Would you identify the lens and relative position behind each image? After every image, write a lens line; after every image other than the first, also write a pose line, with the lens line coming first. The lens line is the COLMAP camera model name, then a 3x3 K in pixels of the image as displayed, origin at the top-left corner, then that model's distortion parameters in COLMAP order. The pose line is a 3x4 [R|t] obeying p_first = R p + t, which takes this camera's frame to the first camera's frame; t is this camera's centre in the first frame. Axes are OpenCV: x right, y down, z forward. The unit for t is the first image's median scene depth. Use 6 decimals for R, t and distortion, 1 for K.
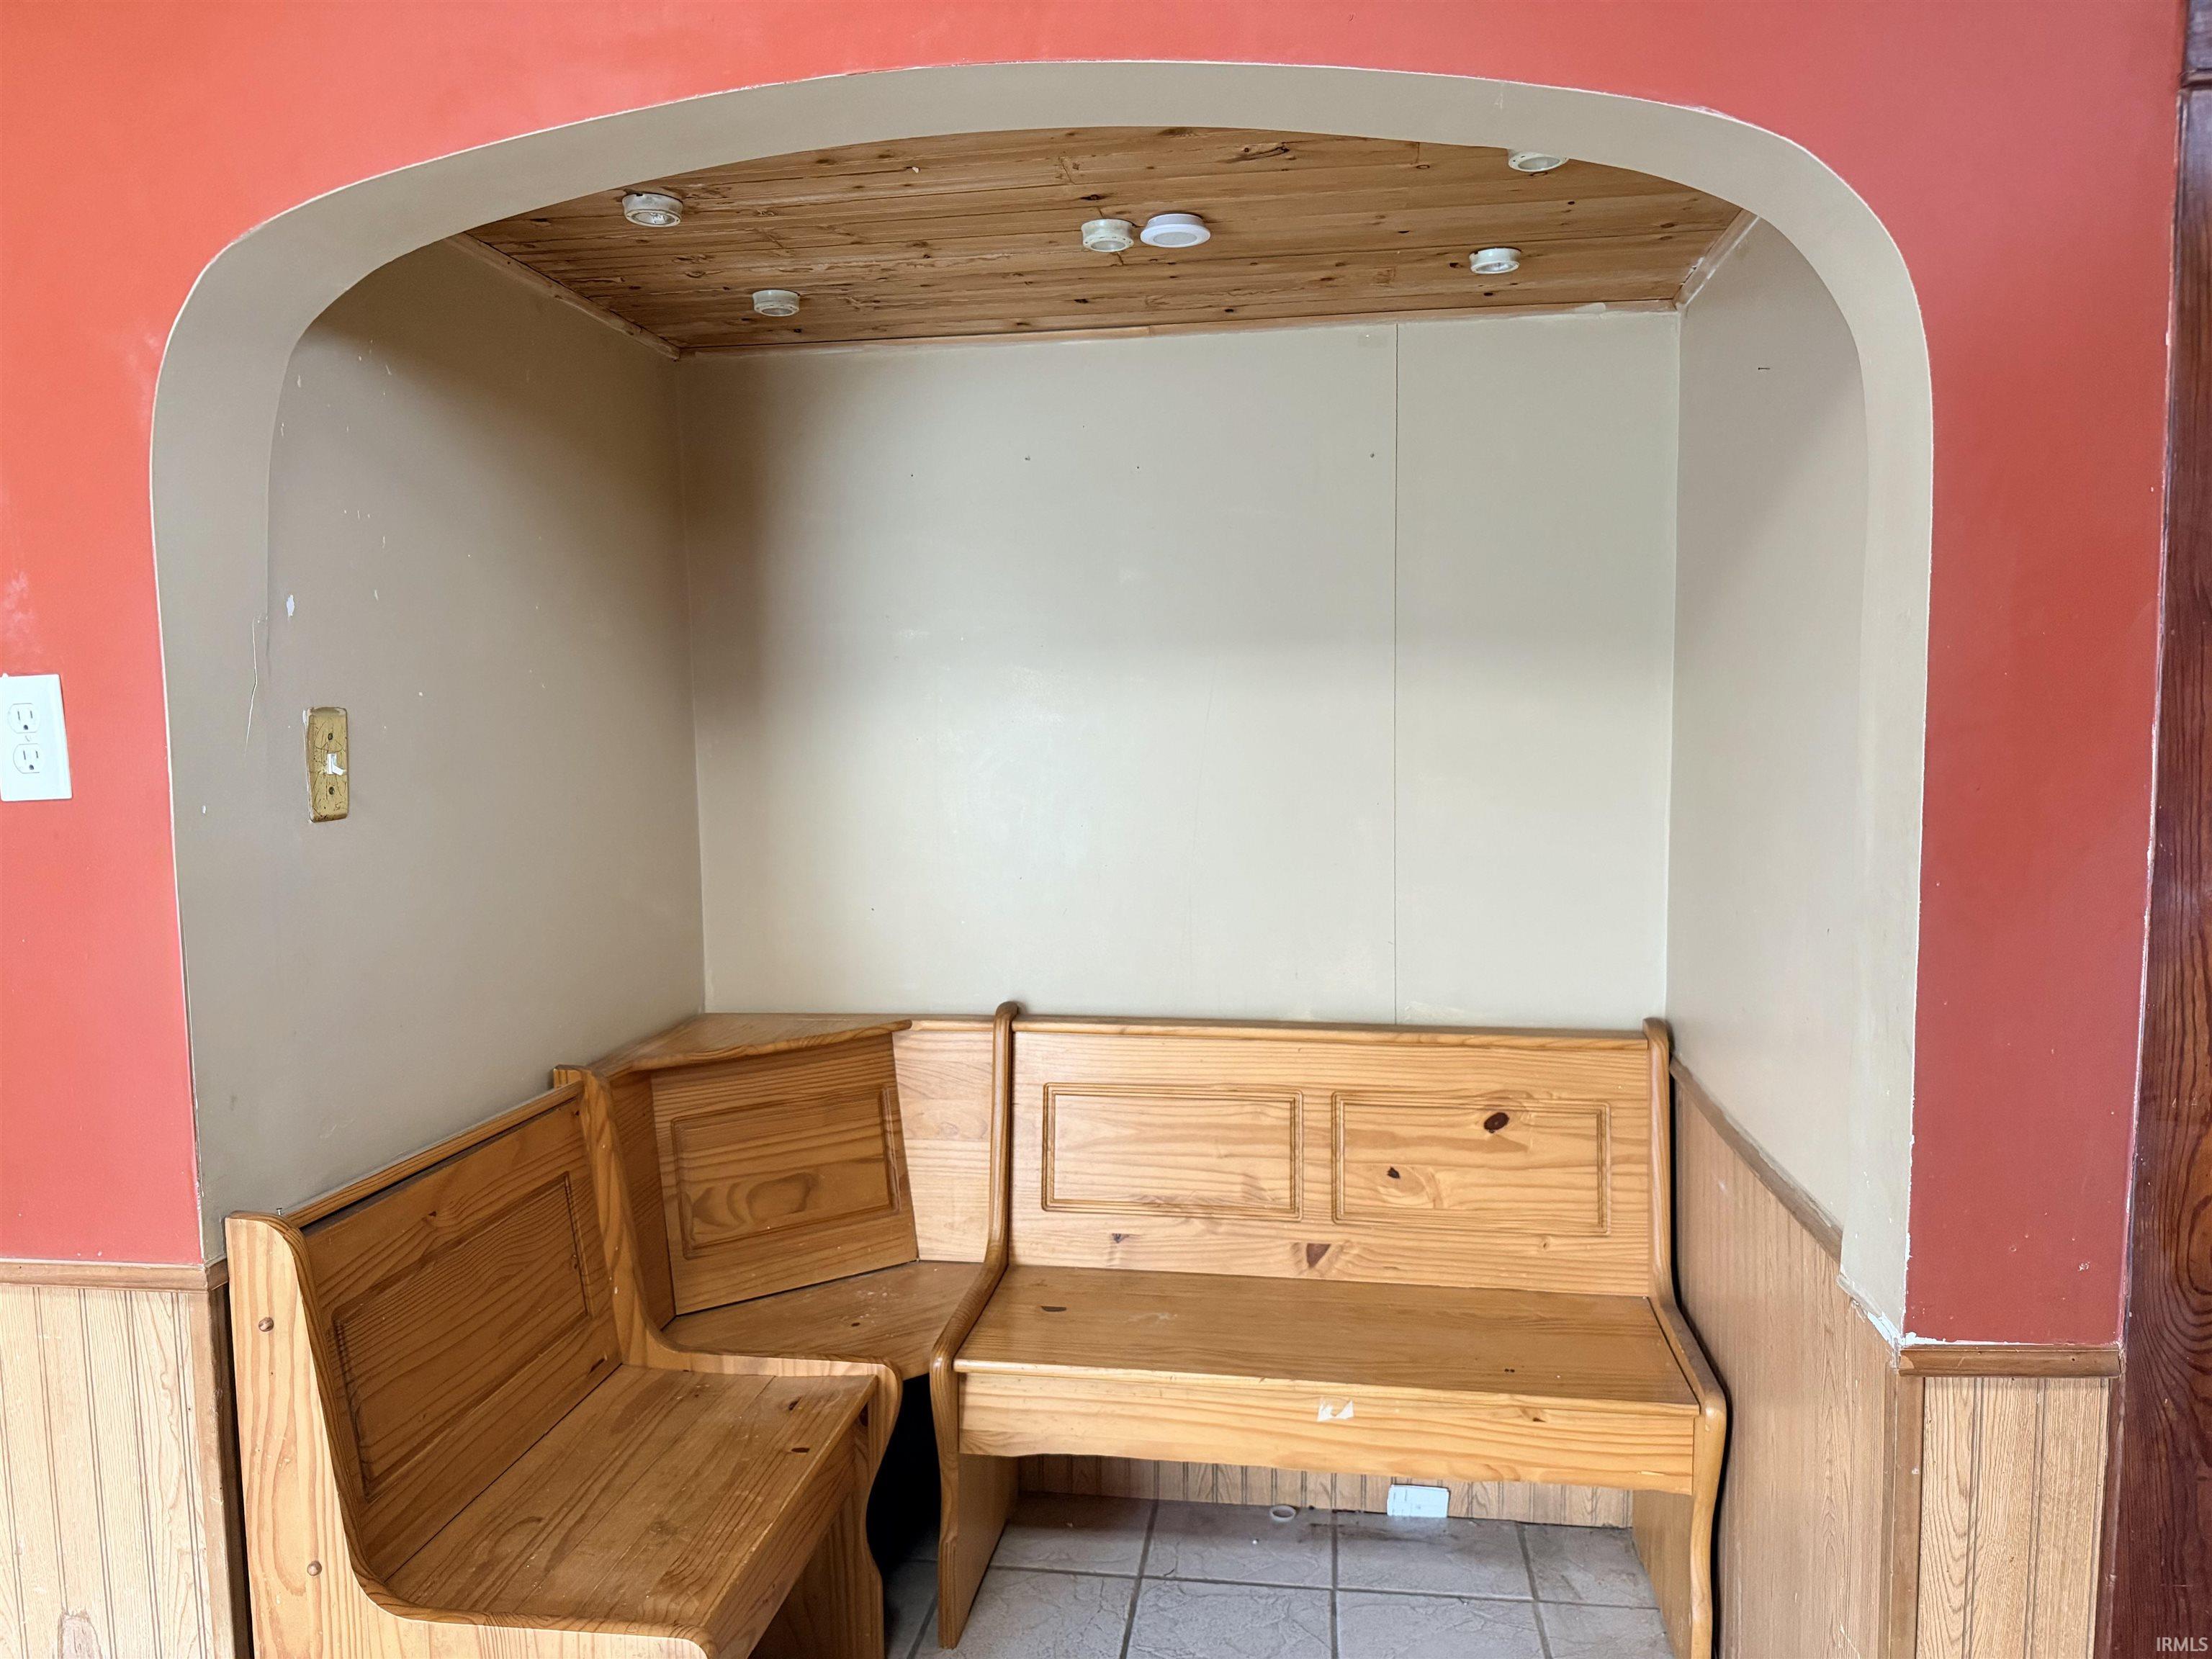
lens RADIAL K [[1554.4, 0, 1105.7], [0, 1554.4, 827.7], [0, 0, 1]] dist [0.038784, -0.039624]
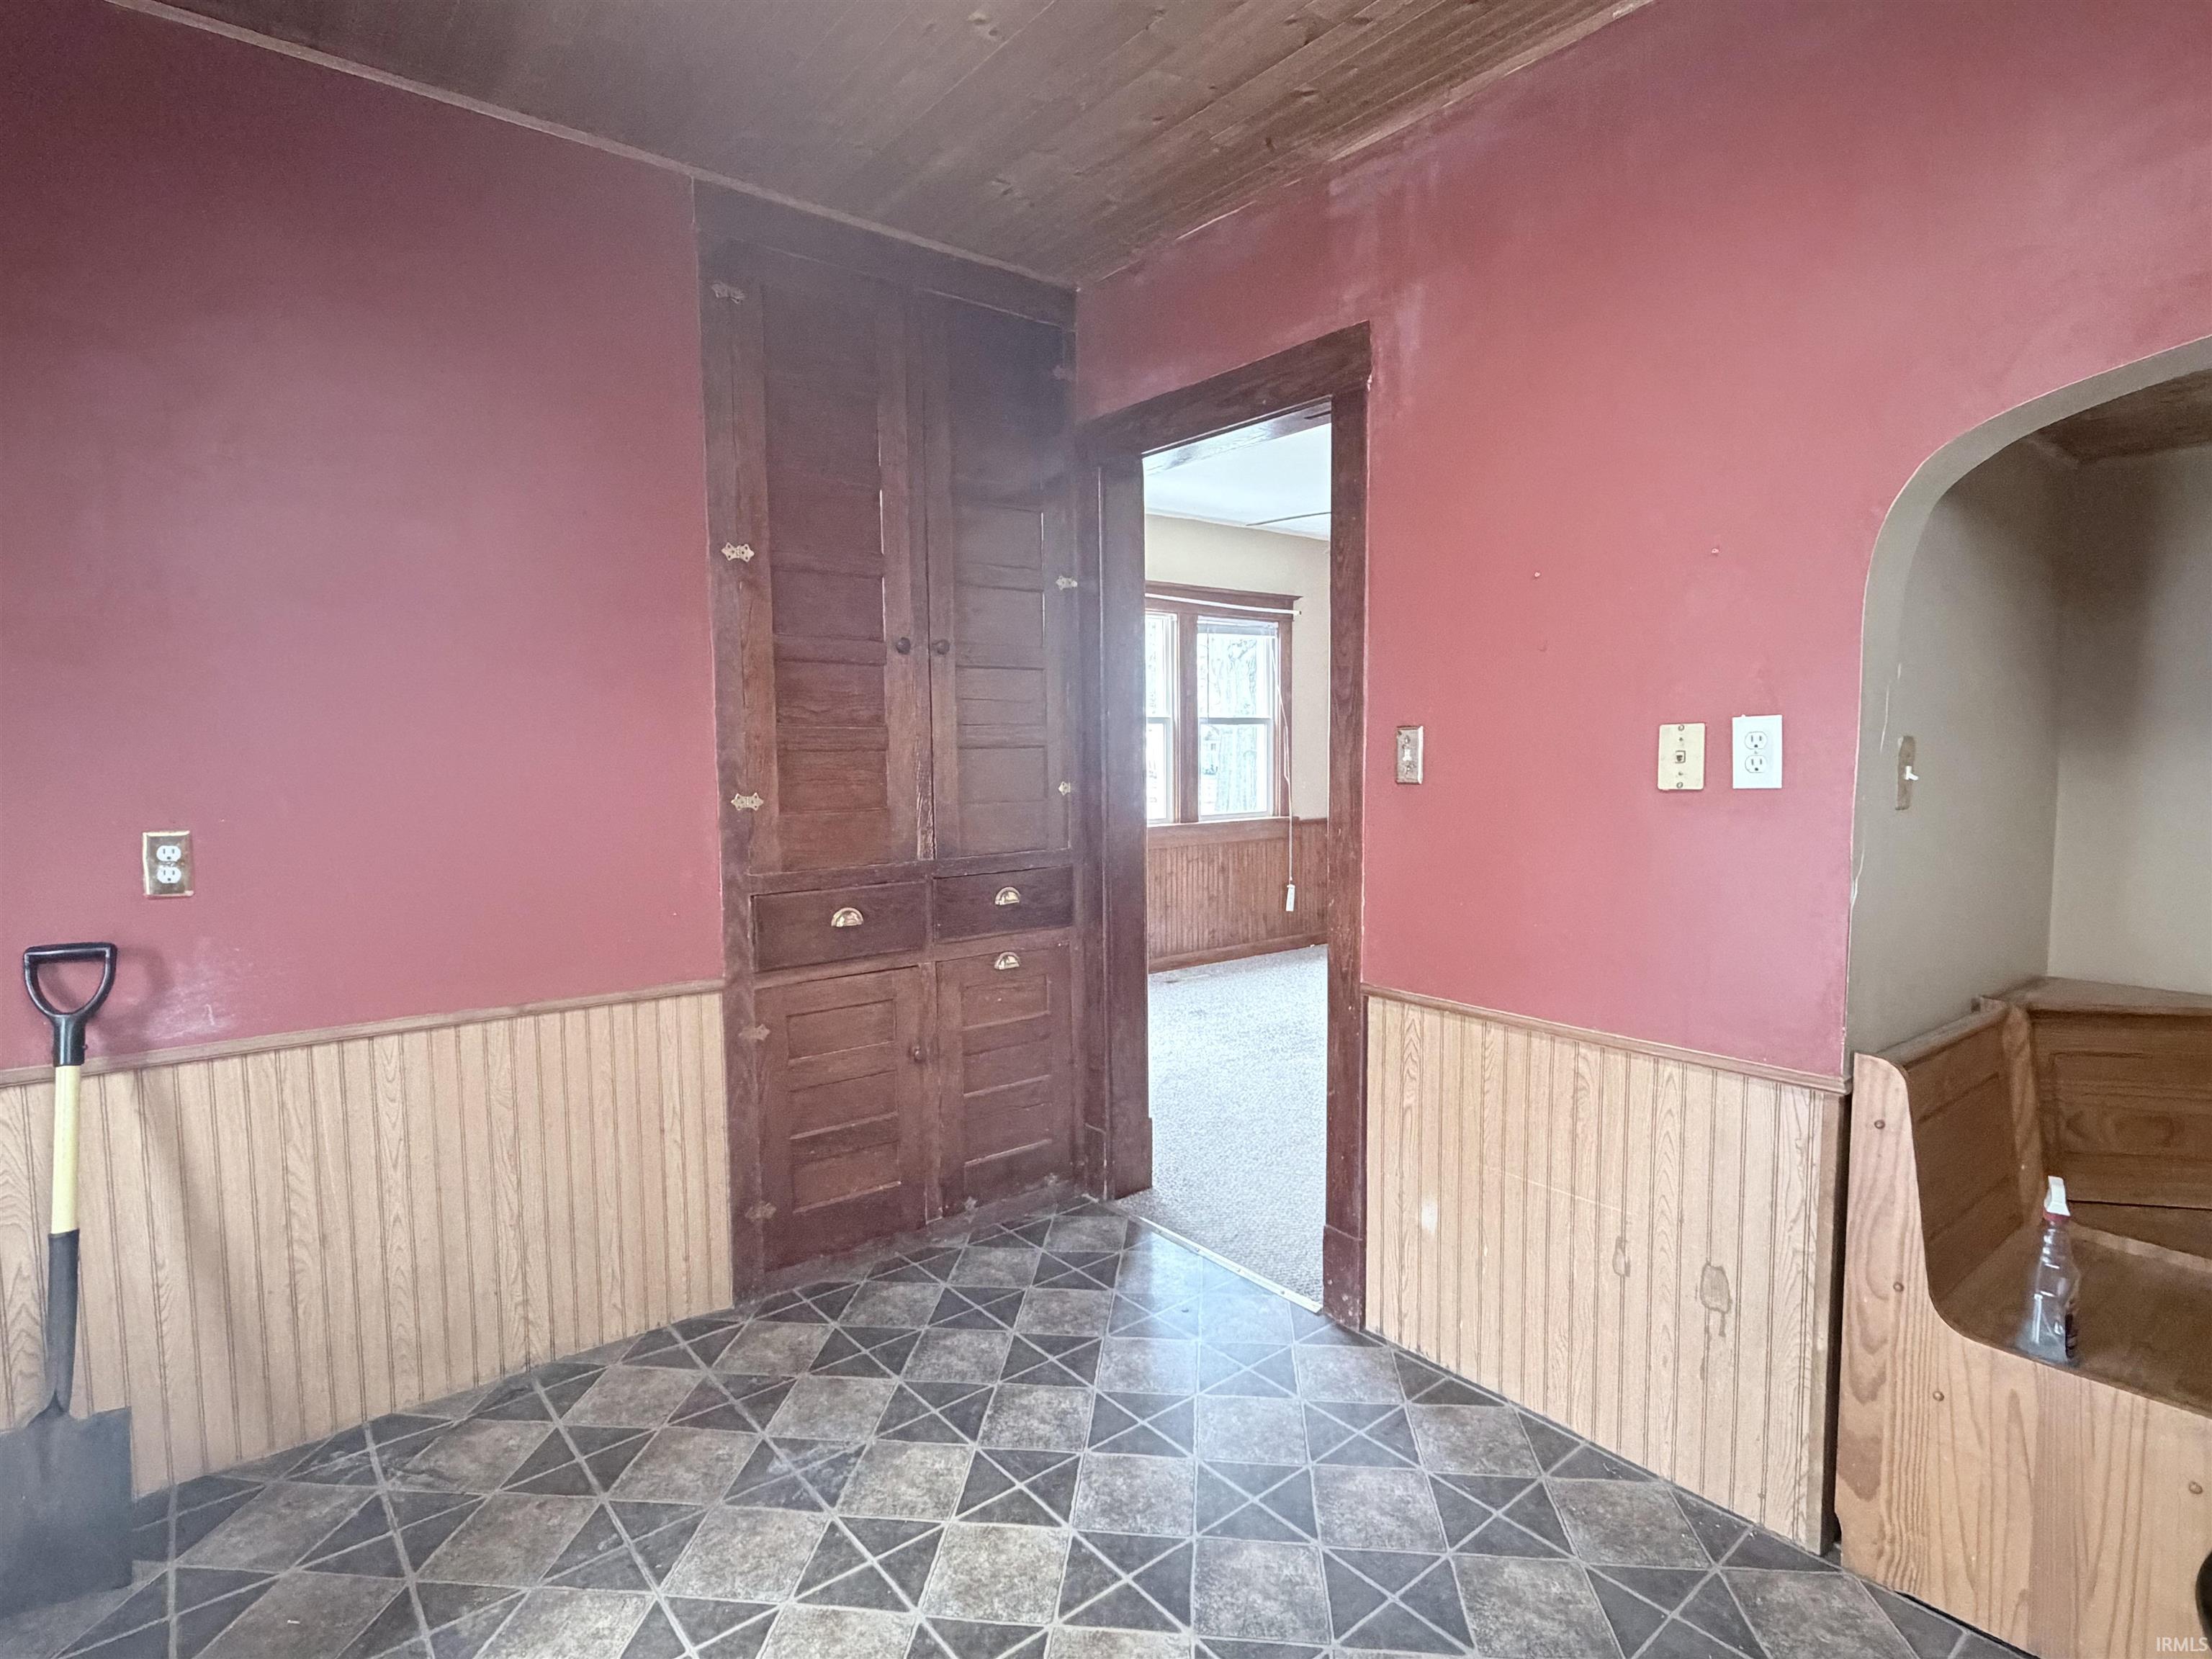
lens RADIAL K [[1144.4, 0, 1108.3], [0, 1144.4, 833.4], [0, 0, 1]] dist [0.012310, -0.001217]
pose [[0.744428, 0.062974, -0.664727, -0.353257], [-0.060545, 0.997808, 0.026725, 0.038415], [0.664952, 0.020351, 0.746608, -0.386182]]
